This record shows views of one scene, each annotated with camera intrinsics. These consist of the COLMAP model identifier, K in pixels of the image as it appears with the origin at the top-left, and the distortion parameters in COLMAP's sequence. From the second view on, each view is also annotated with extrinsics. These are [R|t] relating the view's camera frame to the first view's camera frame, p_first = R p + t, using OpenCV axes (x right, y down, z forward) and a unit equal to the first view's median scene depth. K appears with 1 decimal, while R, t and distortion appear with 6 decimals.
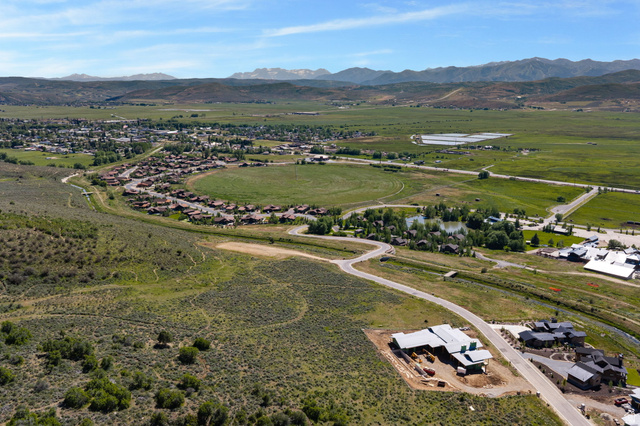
lens RADIAL K [[530.4, 0, 320.0], [0, 530.4, 213.0], [0, 0, 1]] dist [0.016249, -0.024576]
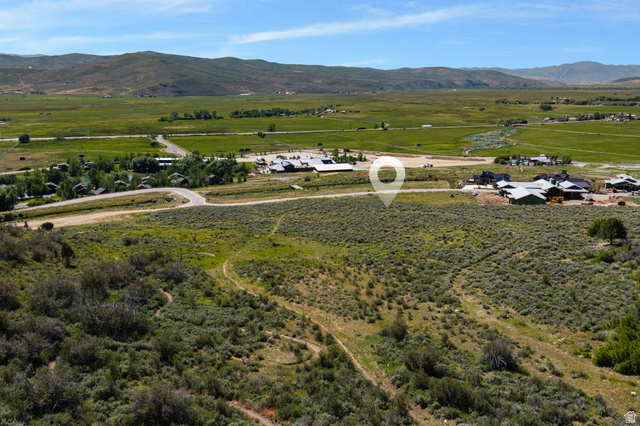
lens RADIAL K [[541.6, 0, 320.0], [0, 541.6, 213.0], [0, 0, 1]] dist [0.008353, -0.012166]
pose [[0.440598, -0.212107, 0.872287, -0.280651], [0.207367, 0.969454, 0.130991, 0.026317], [-0.873426, 0.123169, 0.471123, 0.313080]]
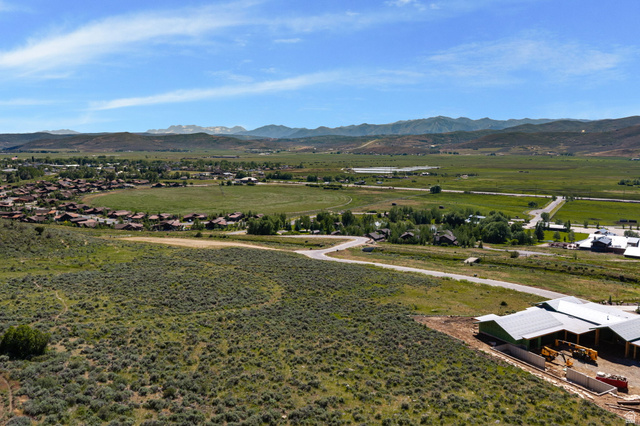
lens RADIAL K [[530.4, 0, 320.0], [0, 530.4, 213.0], [0, 0, 1]] dist [0.016249, -0.024576]
pose [[0.987981, -0.020758, 0.153175, -0.026413], [0.036777, 0.994053, -0.102496, 0.064660], [-0.150136, 0.106898, 0.982869, 0.196473]]
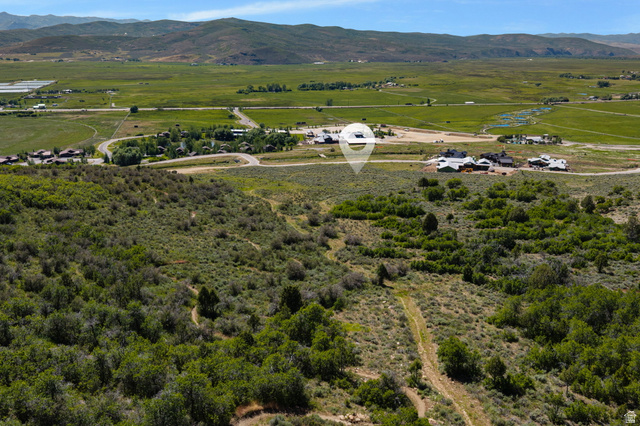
lens RADIAL K [[530.4, 0, 320.0], [0, 530.4, 213.0], [0, 0, 1]] dist [0.016249, -0.024576]
pose [[0.561753, -0.244882, 0.790232, -0.430540], [0.183708, 0.968264, 0.169459, 0.017445], [-0.806650, 0.049978, 0.588912, 0.154600]]
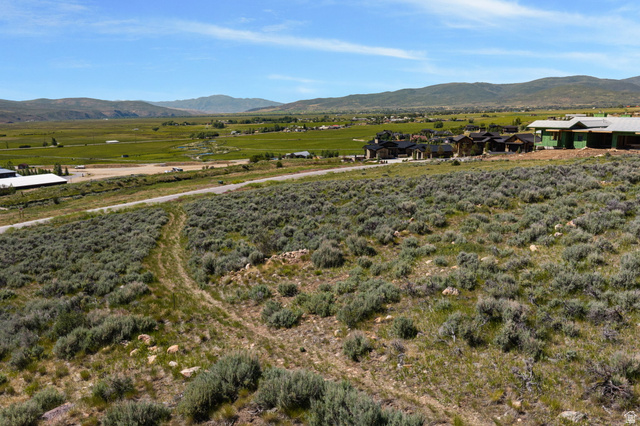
lens RADIAL K [[530.4, 0, 320.0], [0, 530.4, 213.0], [0, 0, 1]] dist [0.016249, -0.024576]
pose [[-0.169934, -0.182380, 0.968432, -0.062727], [0.241987, 0.944913, 0.220413, 0.052084], [-0.955283, 0.271804, -0.116439, 0.467544]]
